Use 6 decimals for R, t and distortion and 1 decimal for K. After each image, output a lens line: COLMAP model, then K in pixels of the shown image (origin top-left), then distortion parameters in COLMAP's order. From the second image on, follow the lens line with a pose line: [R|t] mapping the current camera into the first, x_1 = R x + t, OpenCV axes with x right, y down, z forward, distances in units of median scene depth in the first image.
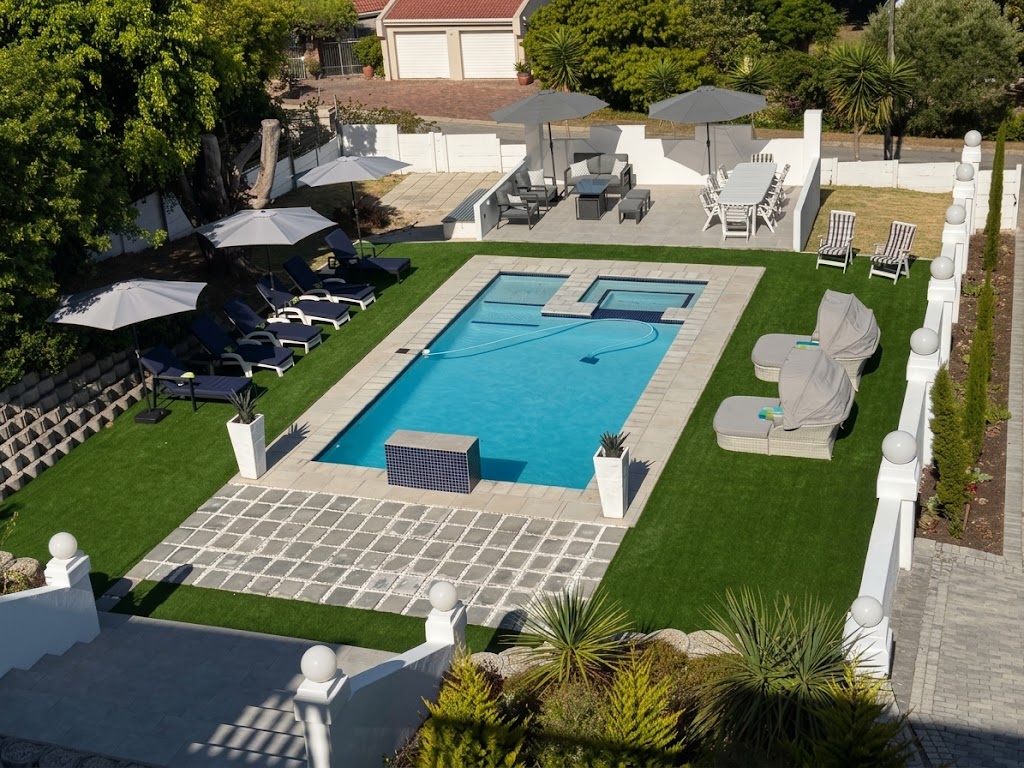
lens RADIAL K [[1371.9, 0, 512.0], [0, 1371.9, 384.0], [0, 0, 1]] dist [0.093684, -0.036063]
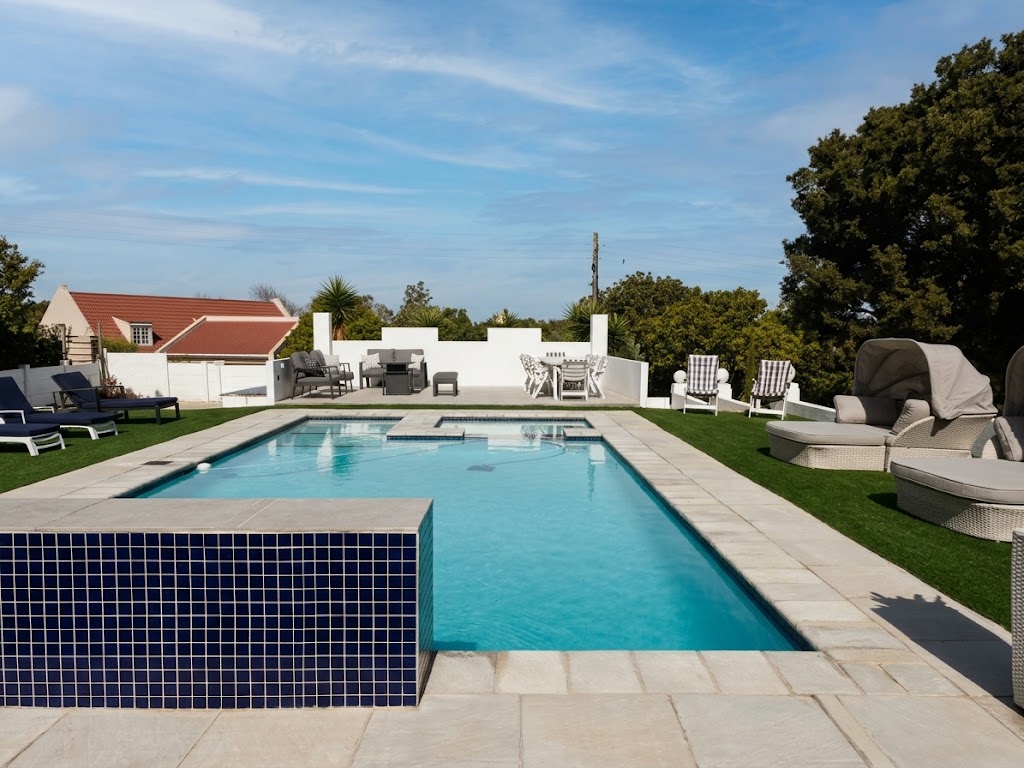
lens RADIAL K [[753.7, 0, 512.0], [0, 753.7, 384.0], [0, 0, 1]] dist [-0.002640, -0.000514]
pose [[0.940474, 0.052882, 0.335726, -0.060825], [0.065423, 0.941177, -0.331520, 0.066297], [-0.333509, 0.333750, 0.881693, 0.785543]]
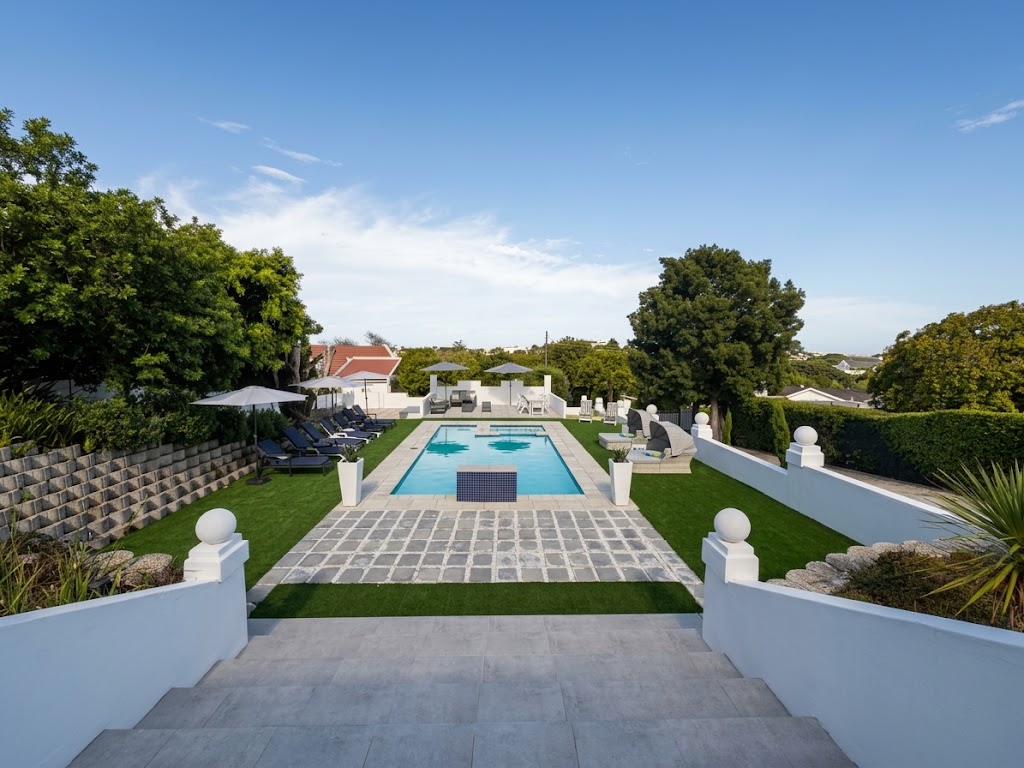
lens RADIAL K [[418.4, 0, 512.0], [0, 418.4, 384.0], [0, 0, 1]] dist [-0.001581, -0.000199]
pose [[0.931743, 0.047986, 0.359933, -0.188833], [0.075243, 0.944202, -0.320659, 0.096150], [-0.355237, 0.325854, 0.876143, 0.517207]]
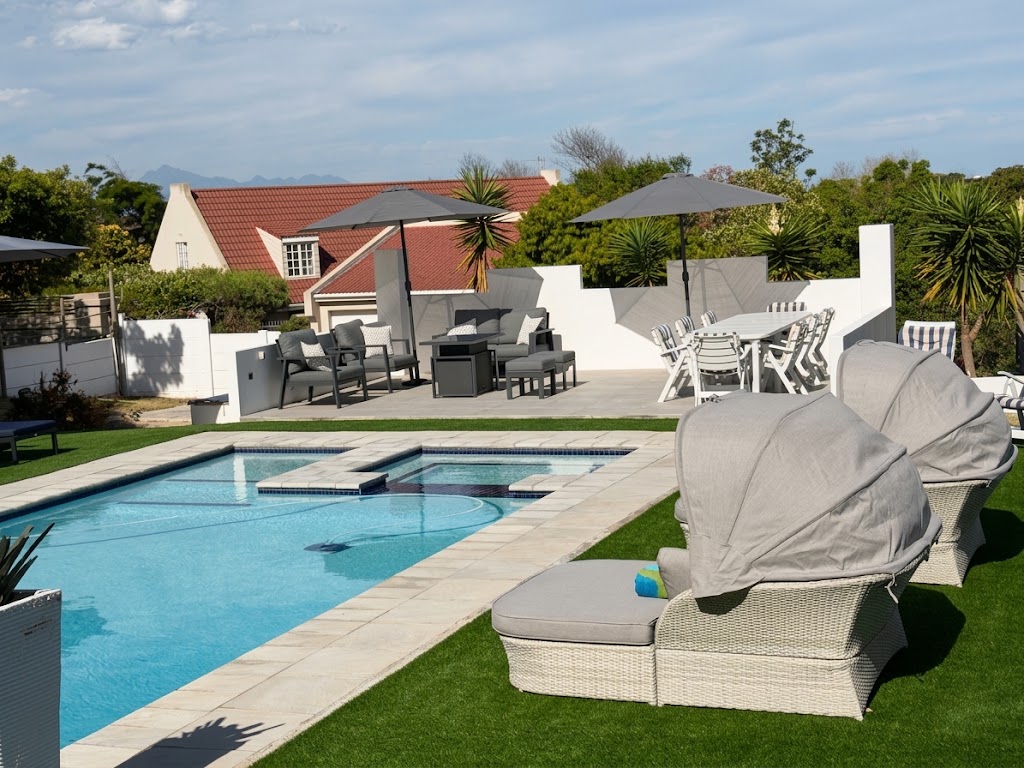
lens RADIAL K [[1601.5, 0, 512.0], [0, 1601.5, 384.0], [0, 0, 1]] dist [0.051032, 0.091006]
pose [[0.998471, 0.020920, -0.051173, 0.161596], [-0.035158, 0.954625, -0.295729, 0.083883], [0.042665, 0.297076, 0.953900, 0.609637]]
